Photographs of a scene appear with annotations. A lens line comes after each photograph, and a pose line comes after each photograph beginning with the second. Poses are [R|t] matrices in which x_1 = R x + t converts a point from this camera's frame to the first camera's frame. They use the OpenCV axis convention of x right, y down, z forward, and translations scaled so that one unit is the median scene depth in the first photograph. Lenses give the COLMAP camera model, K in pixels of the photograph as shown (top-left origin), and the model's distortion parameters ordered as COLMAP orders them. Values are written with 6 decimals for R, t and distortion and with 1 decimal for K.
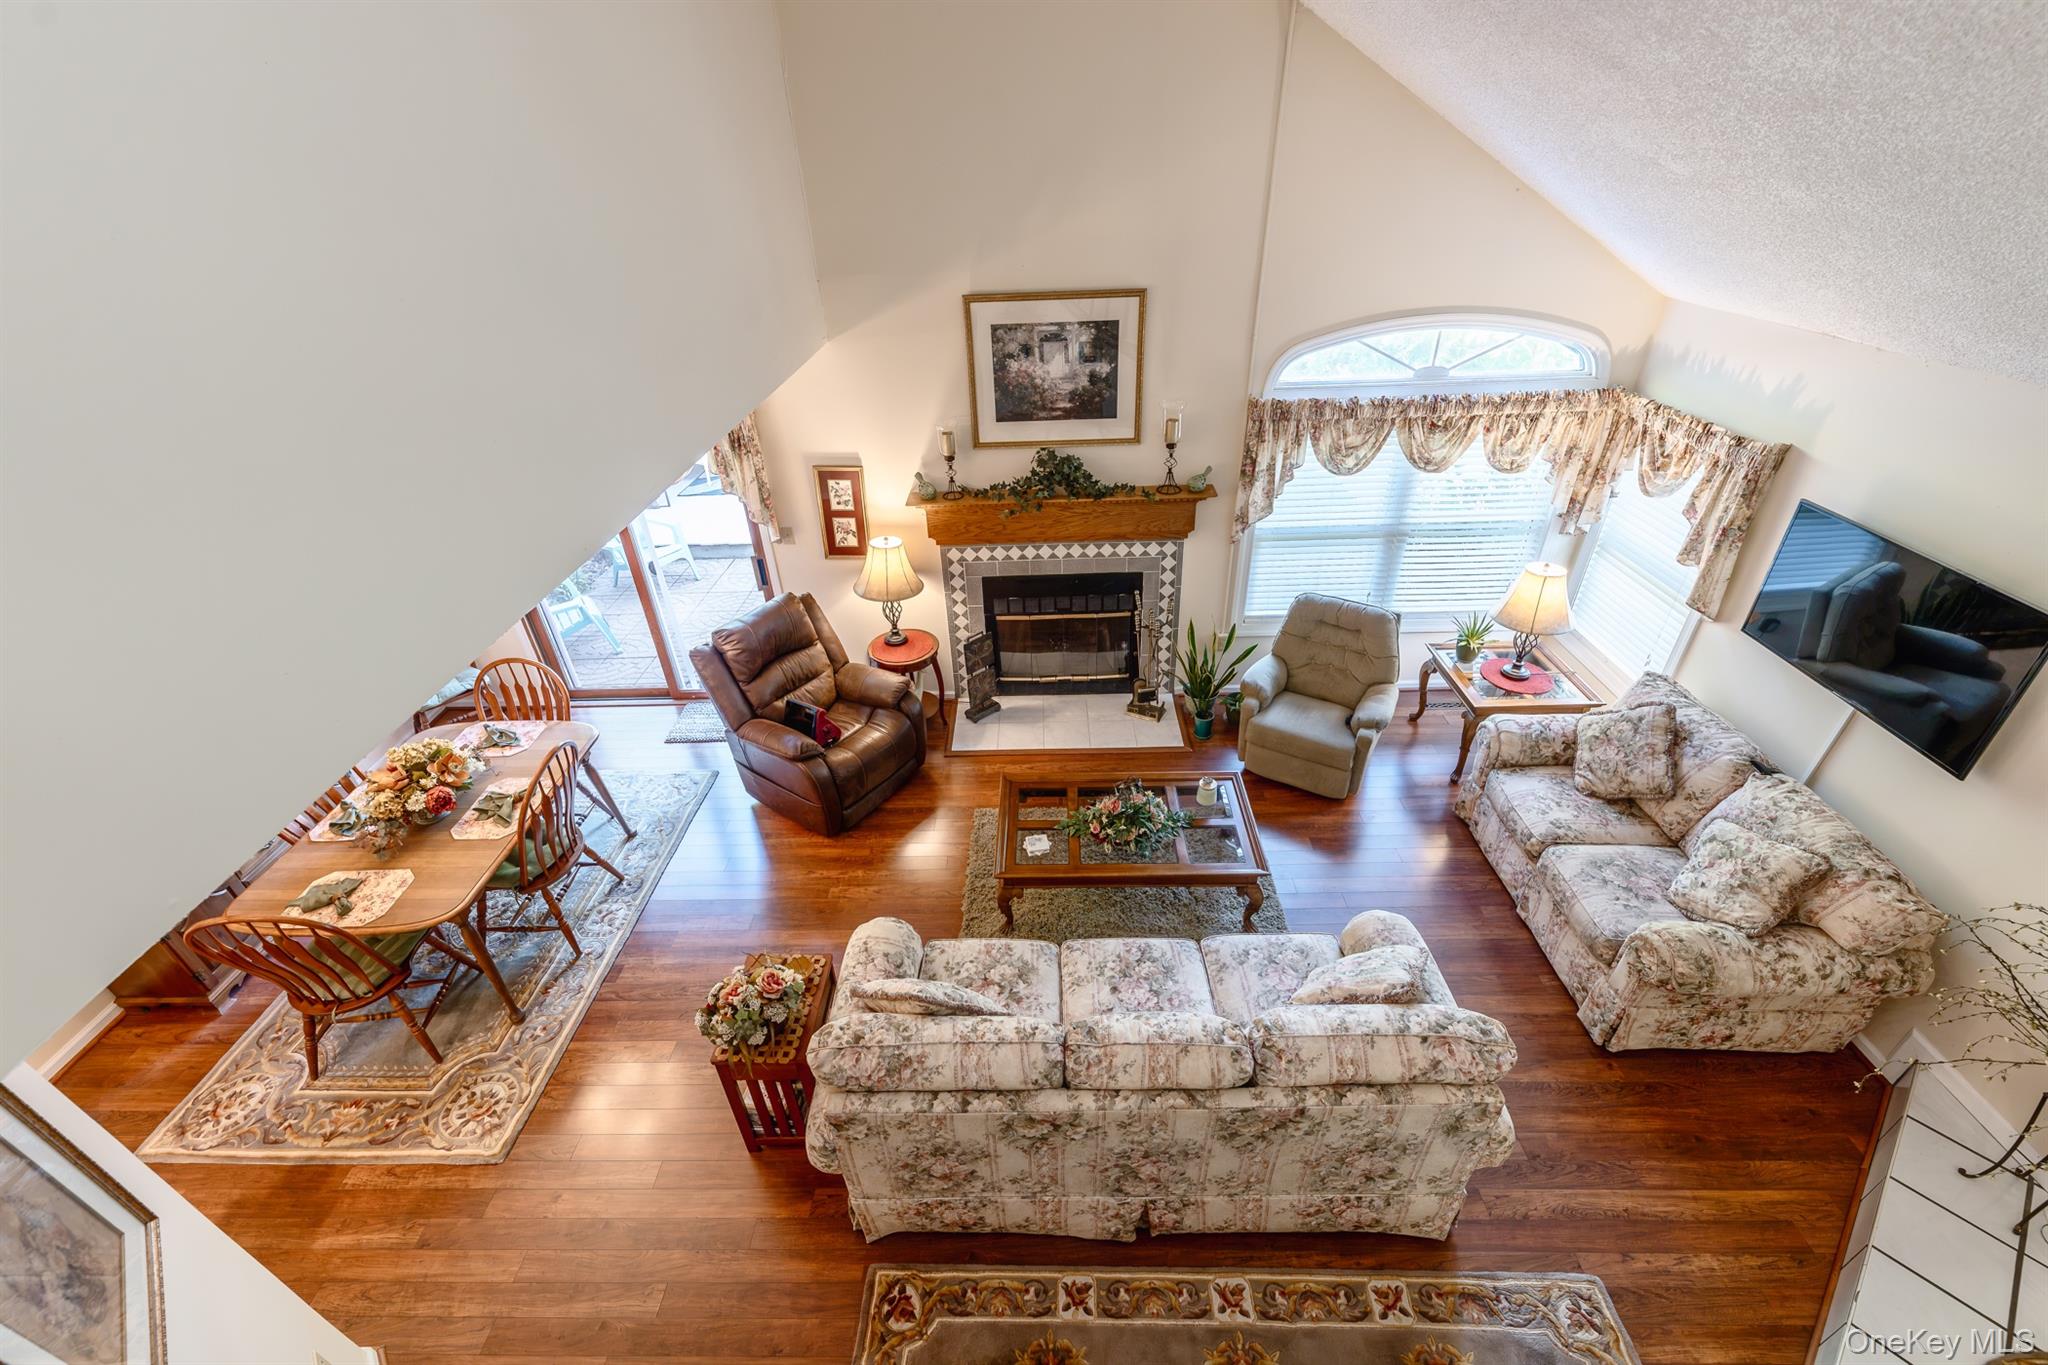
lens RADIAL K [[835.1, 0, 1021.8], [0, 835.1, 692.2], [0, 0, 1]] dist [0.001909, 0.000135]
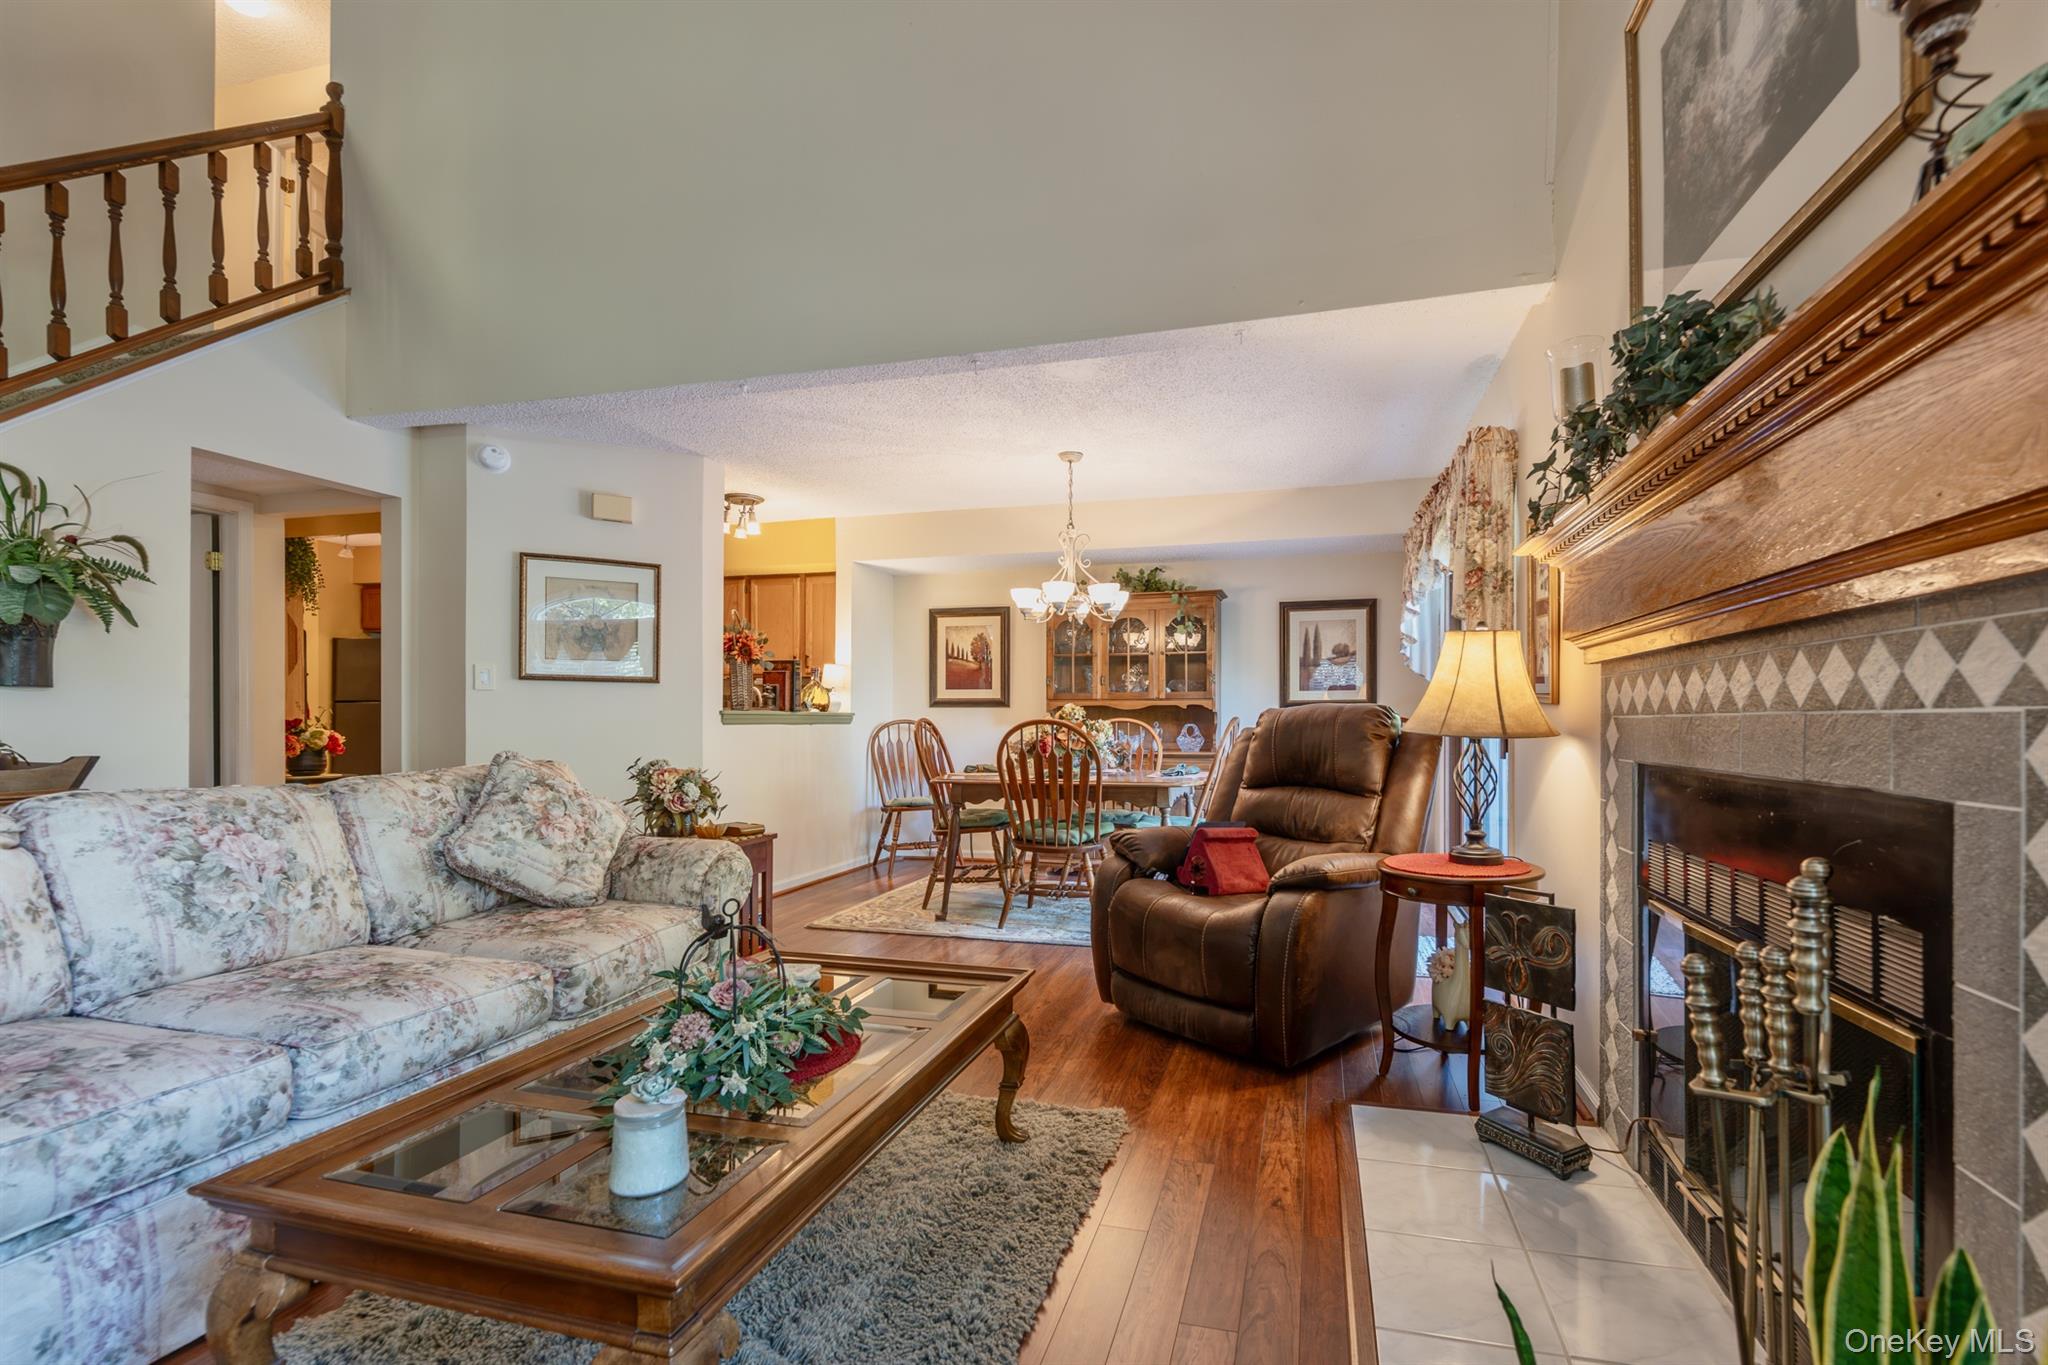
lens RADIAL K [[891.7, 0, 1083.4], [0, 891.7, 731.3], [0, 0, 1]] dist [0.001738, 0.000137]
pose [[-0.232532, 0.051362, -0.971232, 0.417445], [-0.521098, 0.836597, 0.169003, -0.103861], [0.821210, 0.545405, -0.167770, 0.977280]]
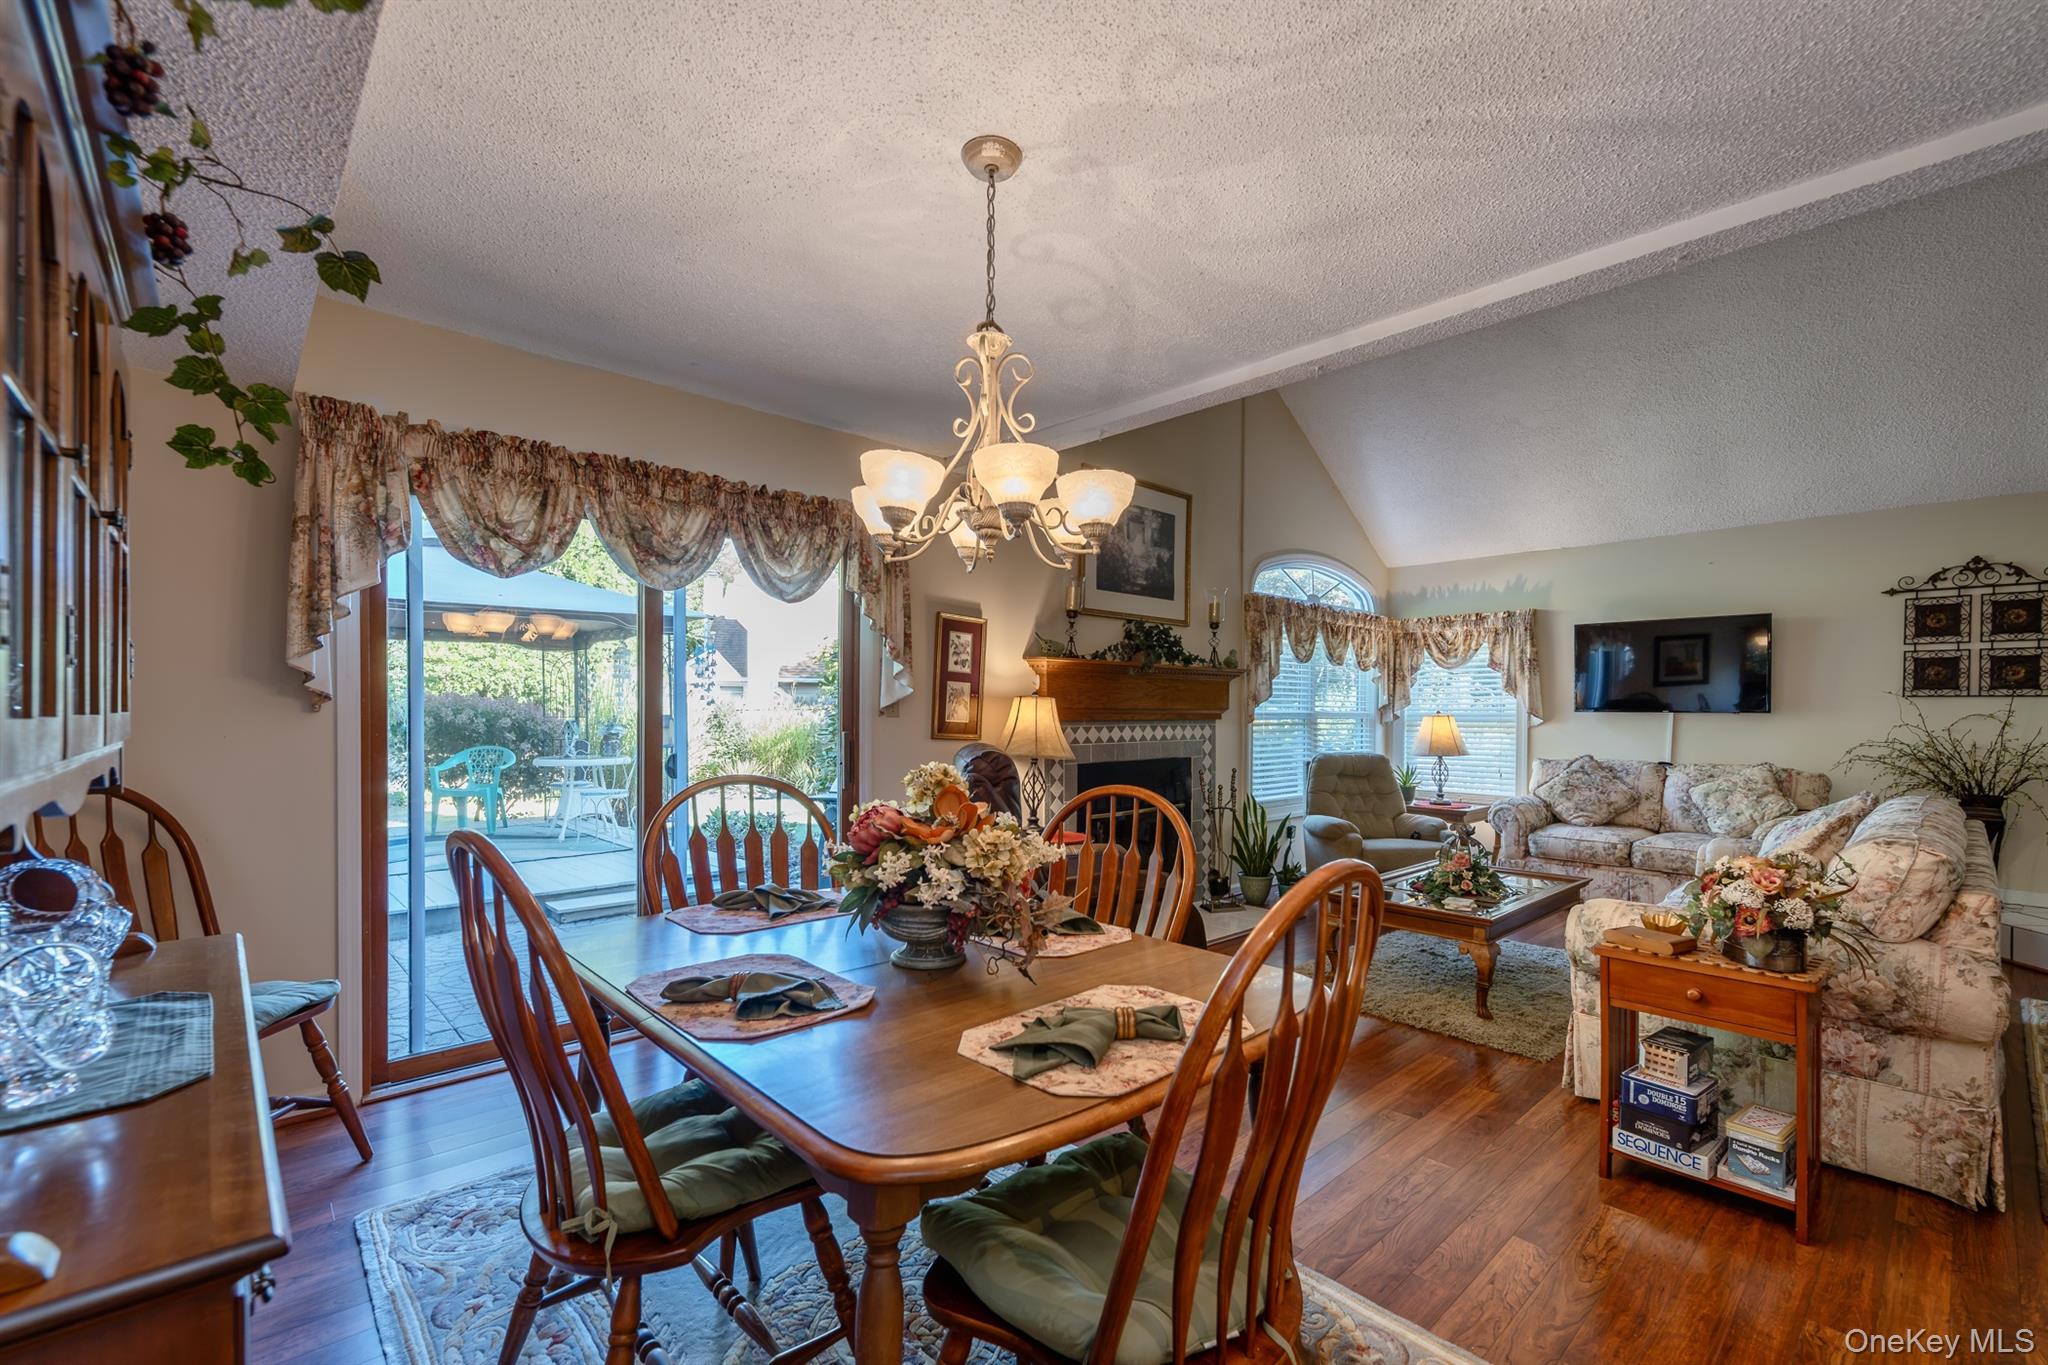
lens RADIAL K [[886.2, 0, 1053.7], [0, 886.2, 719.7], [0, 0, 1]] dist [0.002988, -0.000242]
pose [[0.705448, 0.035352, 0.707880, -0.803749], [0.358133, 0.844094, -0.399057, 0.201728], [-0.611624, 0.535029, 0.582803, 0.519765]]
